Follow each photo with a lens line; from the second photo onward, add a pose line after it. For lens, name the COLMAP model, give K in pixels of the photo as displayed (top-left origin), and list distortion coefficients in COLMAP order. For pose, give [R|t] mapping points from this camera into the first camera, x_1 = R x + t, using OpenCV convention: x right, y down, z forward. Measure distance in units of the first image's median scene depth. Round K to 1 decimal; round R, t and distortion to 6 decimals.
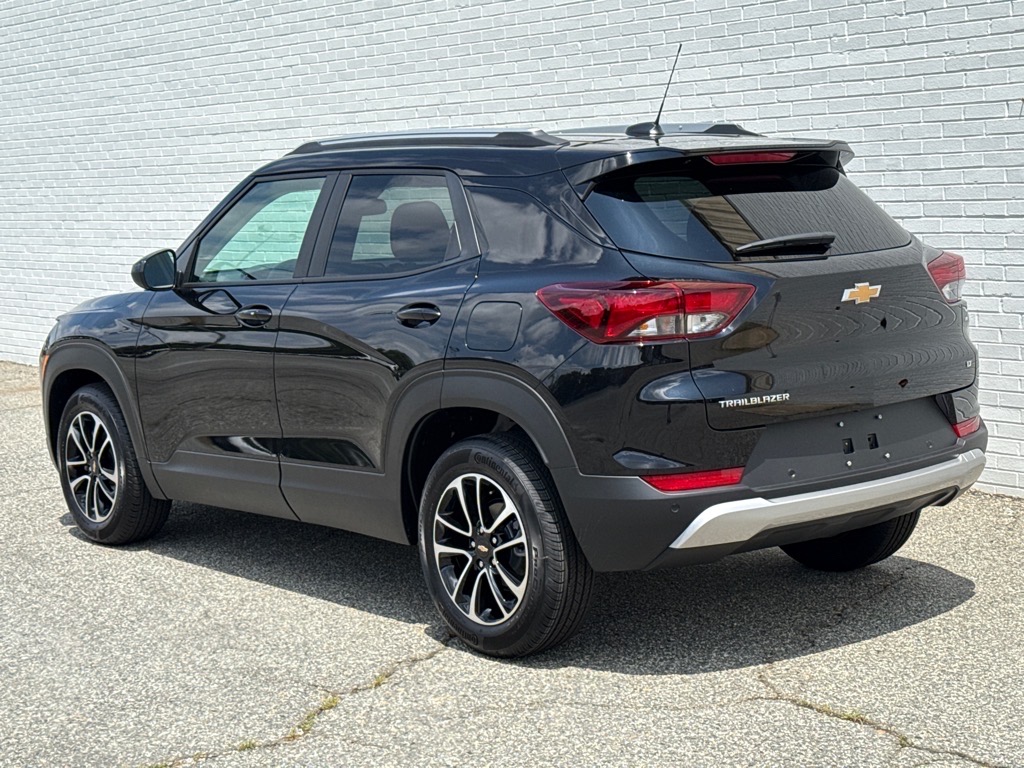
lens RADIAL K [[1740.1, 0, 512.3], [0, 1740.1, 387.6], [0, 0, 1]] dist [0.123814, 0.000000]
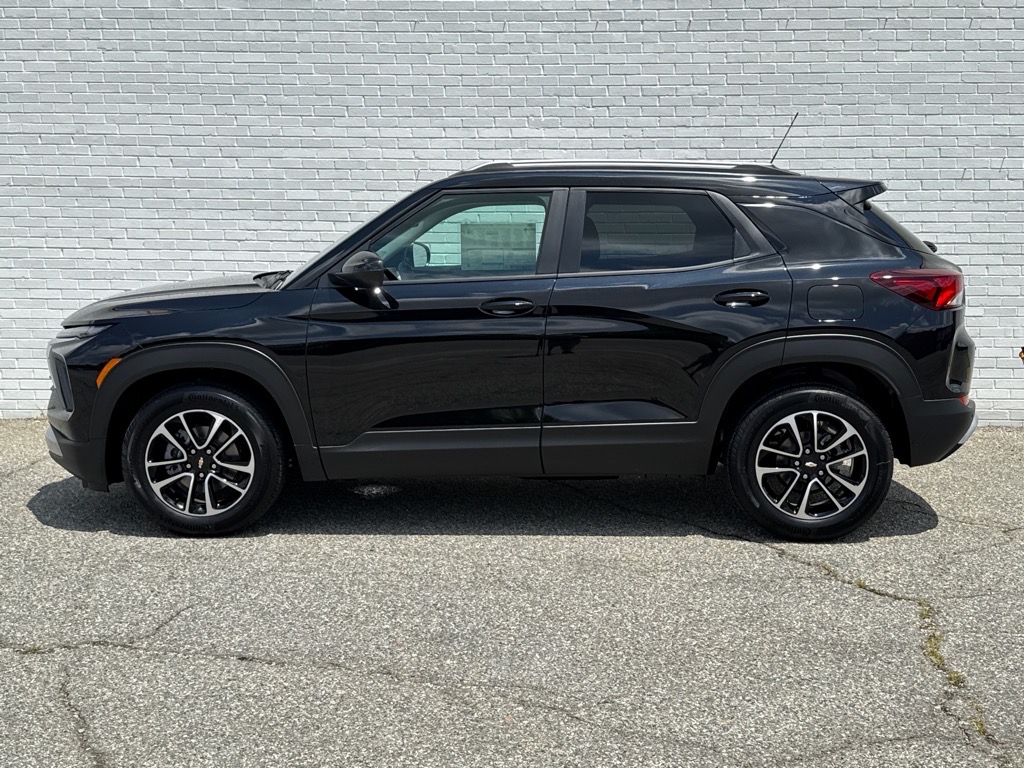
lens RADIAL K [[1264.7, 0, 511.9], [0, 1264.7, 378.3], [0, 0, 1]] dist [0.111042, 0.000000]
pose [[0.662747, -0.053420, 0.746935, -0.677098], [0.061502, 0.997965, 0.016803, -0.005779], [-0.746313, 0.034802, 0.664685, 0.365812]]
